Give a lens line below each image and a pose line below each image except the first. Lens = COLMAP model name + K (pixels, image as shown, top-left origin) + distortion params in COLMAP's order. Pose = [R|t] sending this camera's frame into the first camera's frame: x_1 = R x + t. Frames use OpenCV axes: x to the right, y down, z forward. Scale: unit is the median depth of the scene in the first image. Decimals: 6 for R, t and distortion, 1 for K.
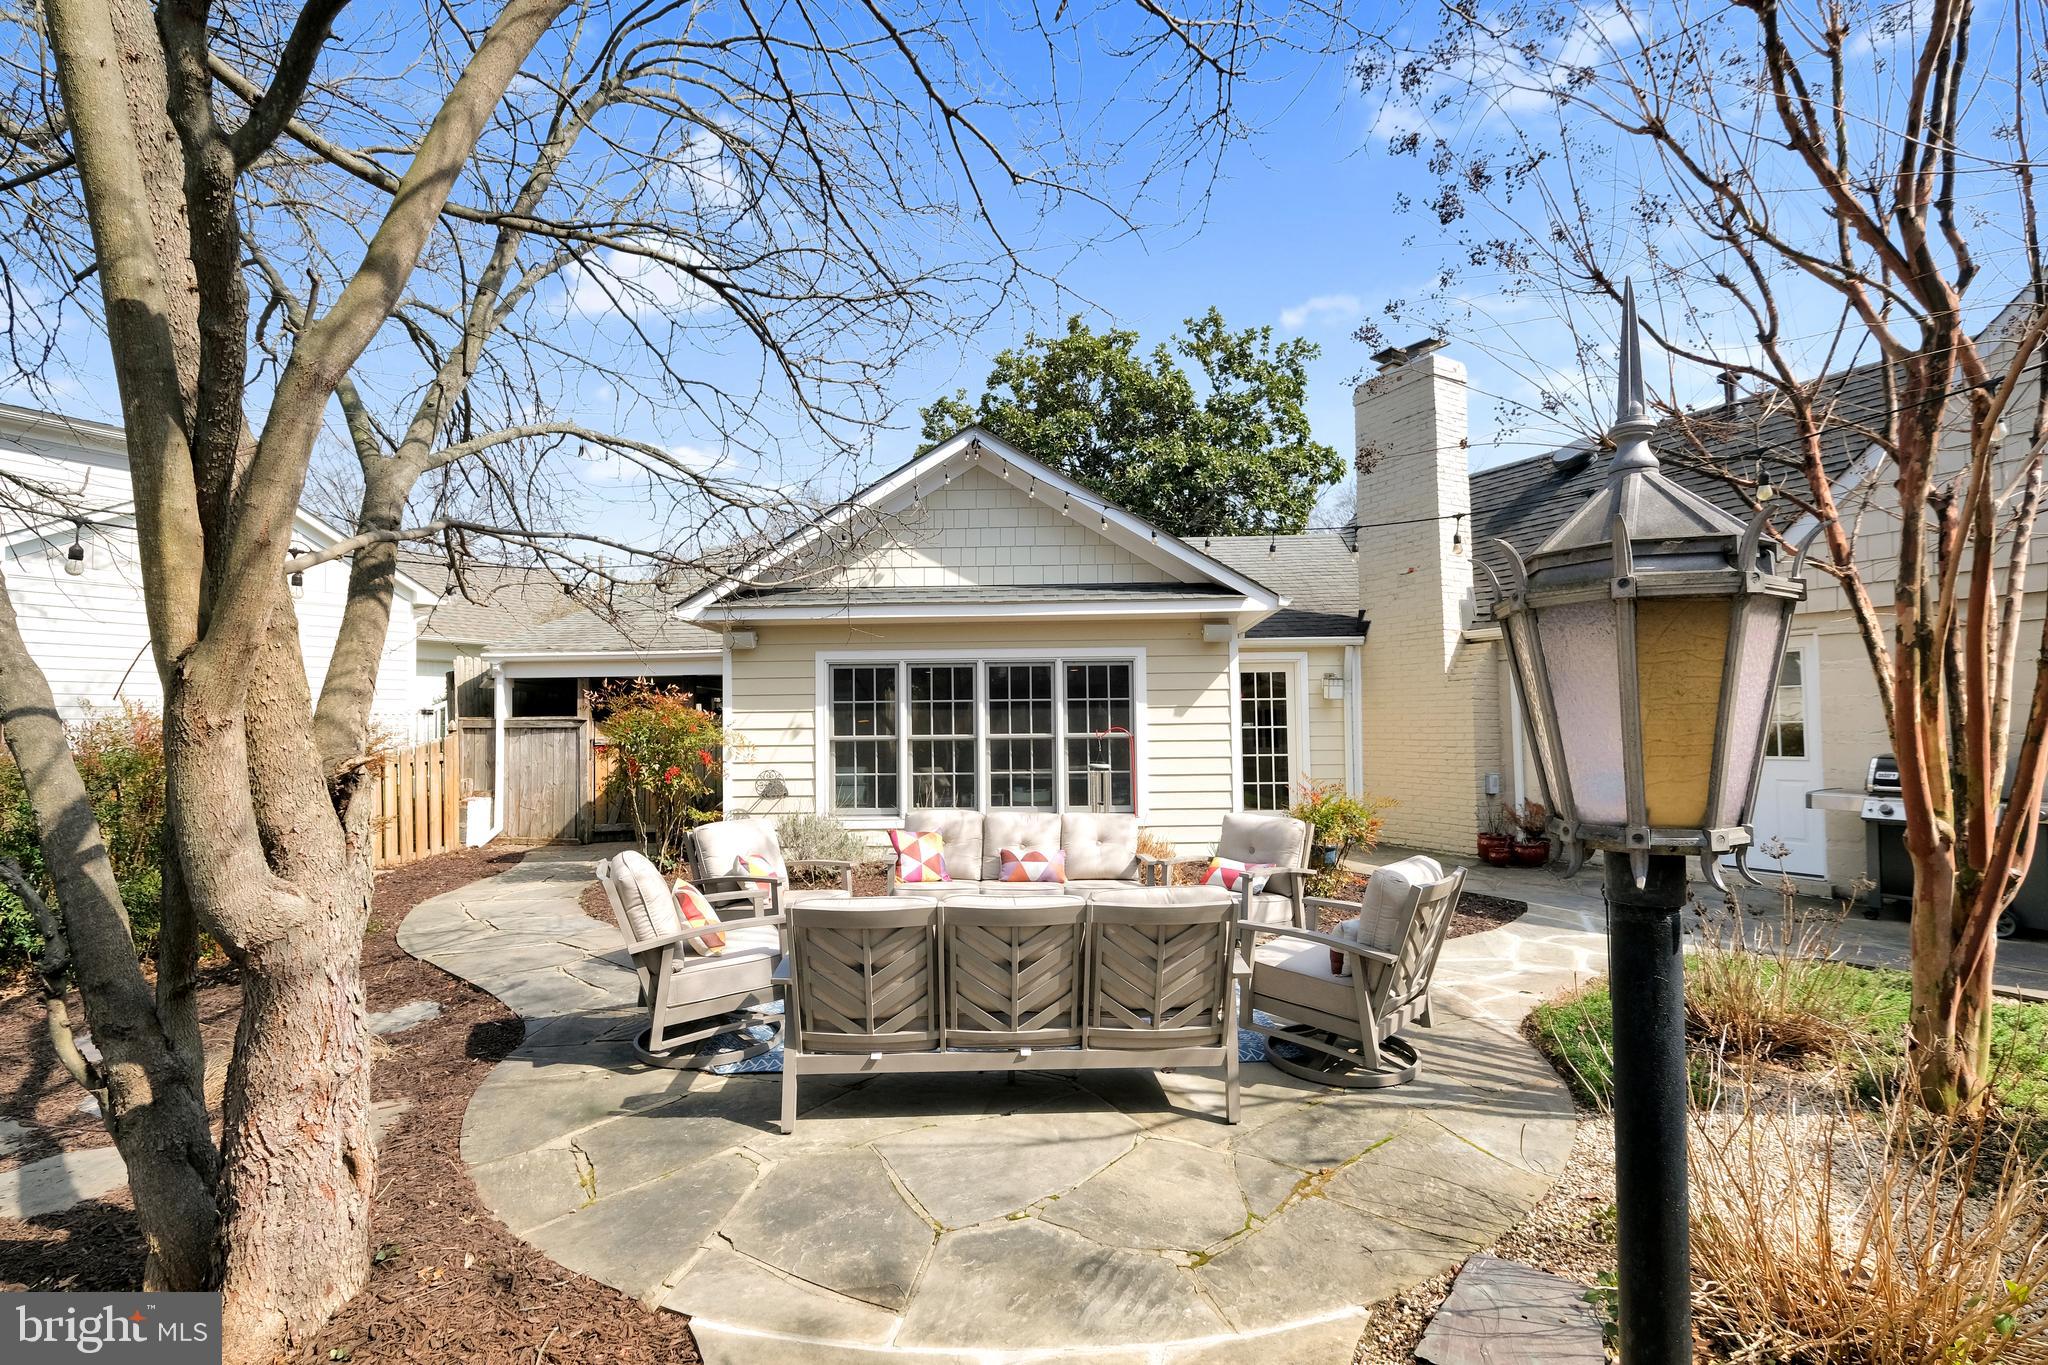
lens RADIAL K [[901.9, 0, 1024.0], [0, 901.9, 682.5], [0, 0, 1]] dist [0.000200, -0.000014]
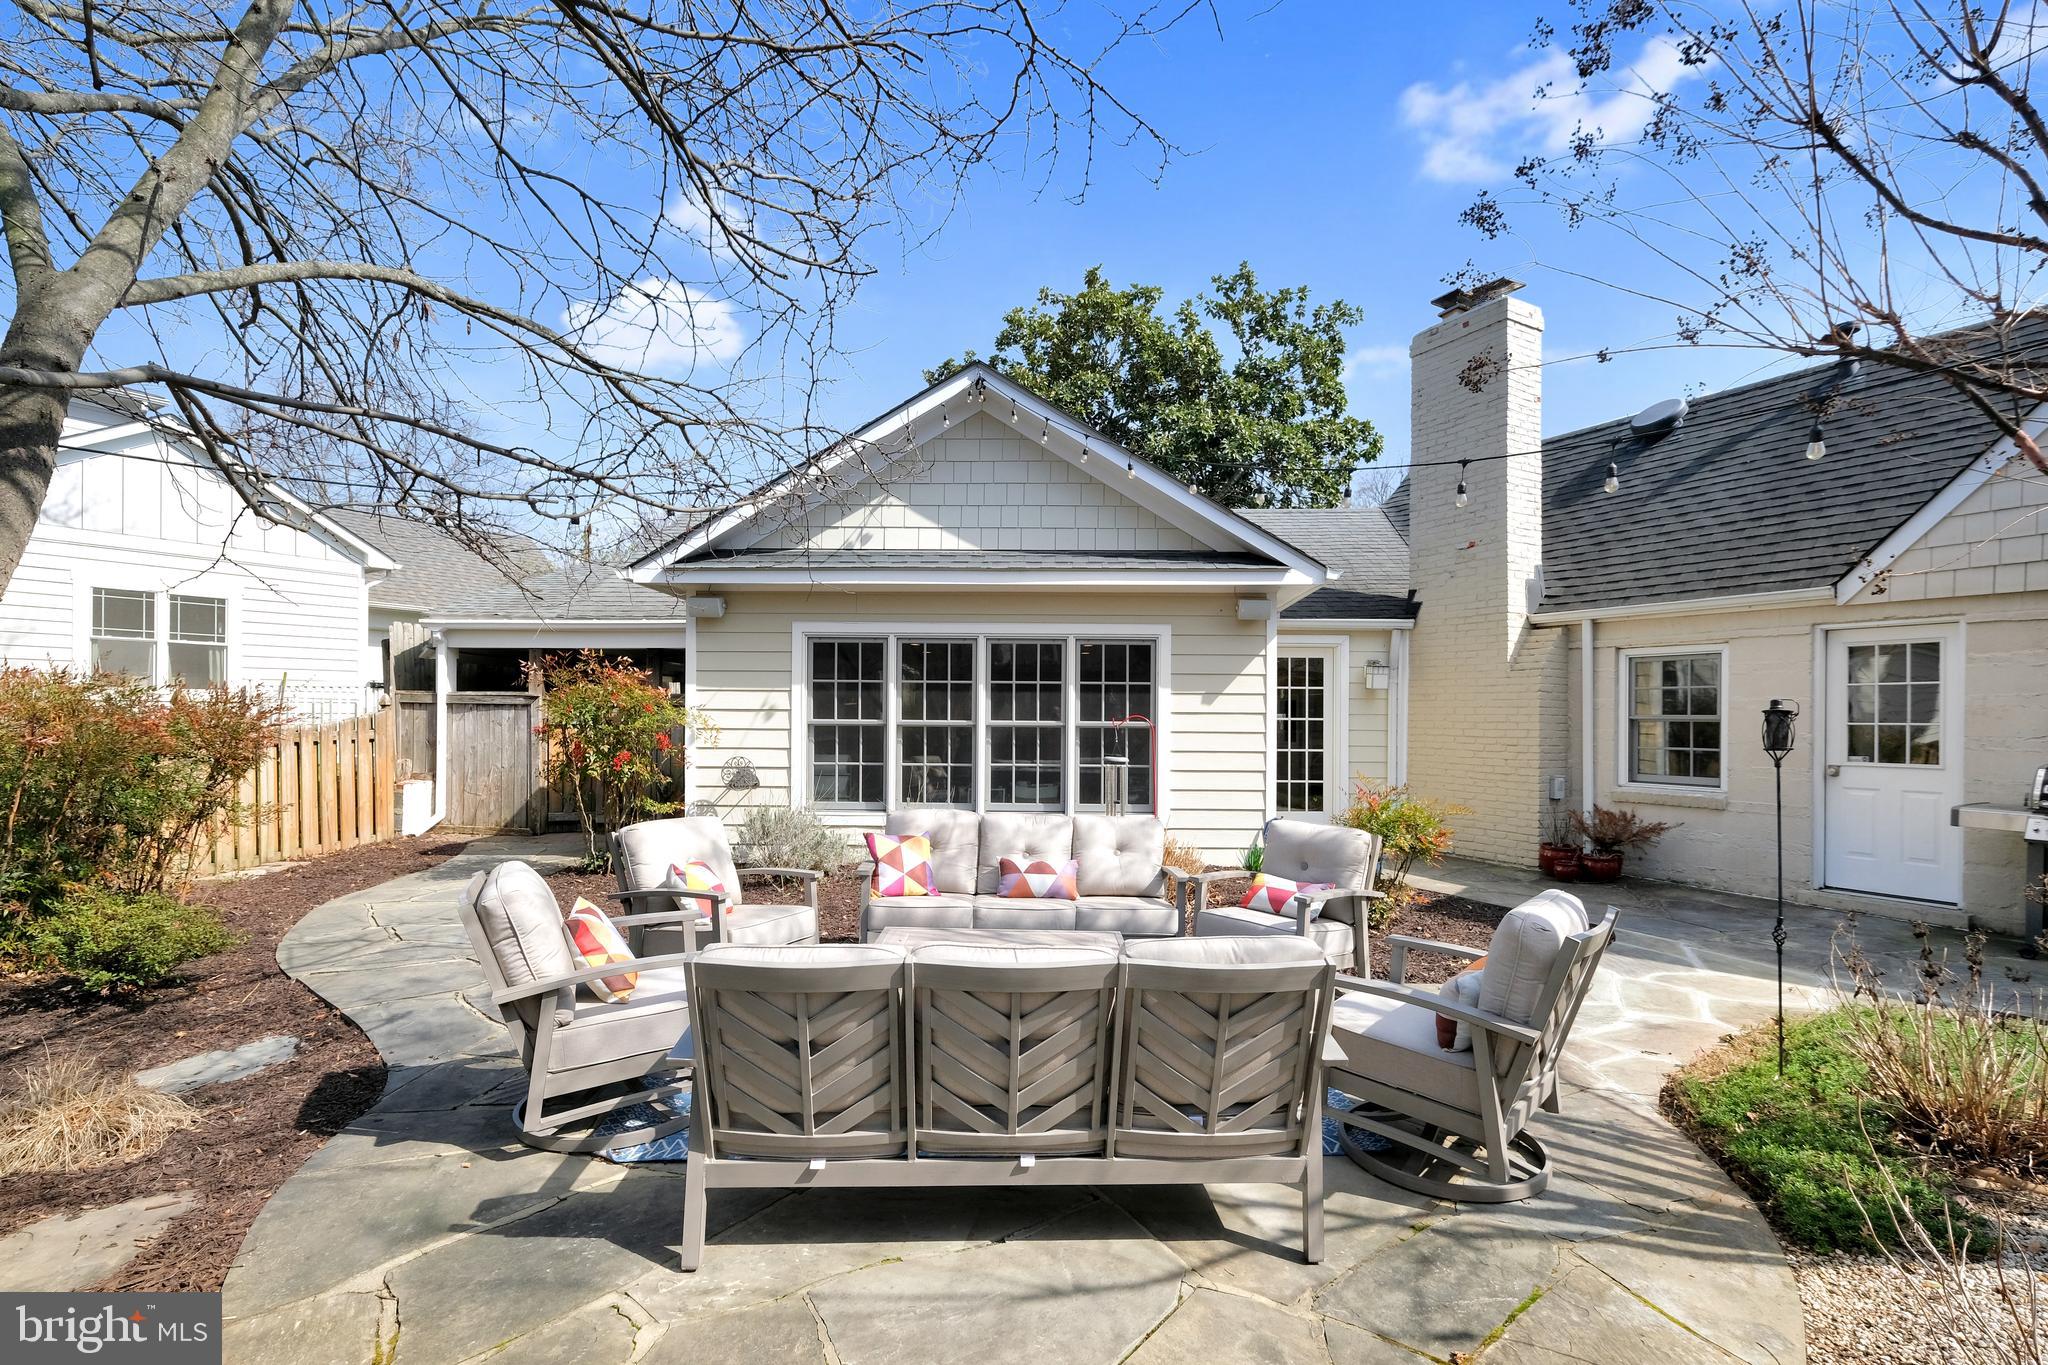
lens RADIAL K [[916.5, 0, 1032.5], [0, 916.5, 704.4], [0, 0, 1]] dist [-0.001130, -0.000072]
pose [[0.999799, 0.019539, 0.004469, -0.001751], [-0.019689, 0.999143, 0.036414, 0.008552], [-0.003754, -0.036495, 0.999327, 0.114246]]
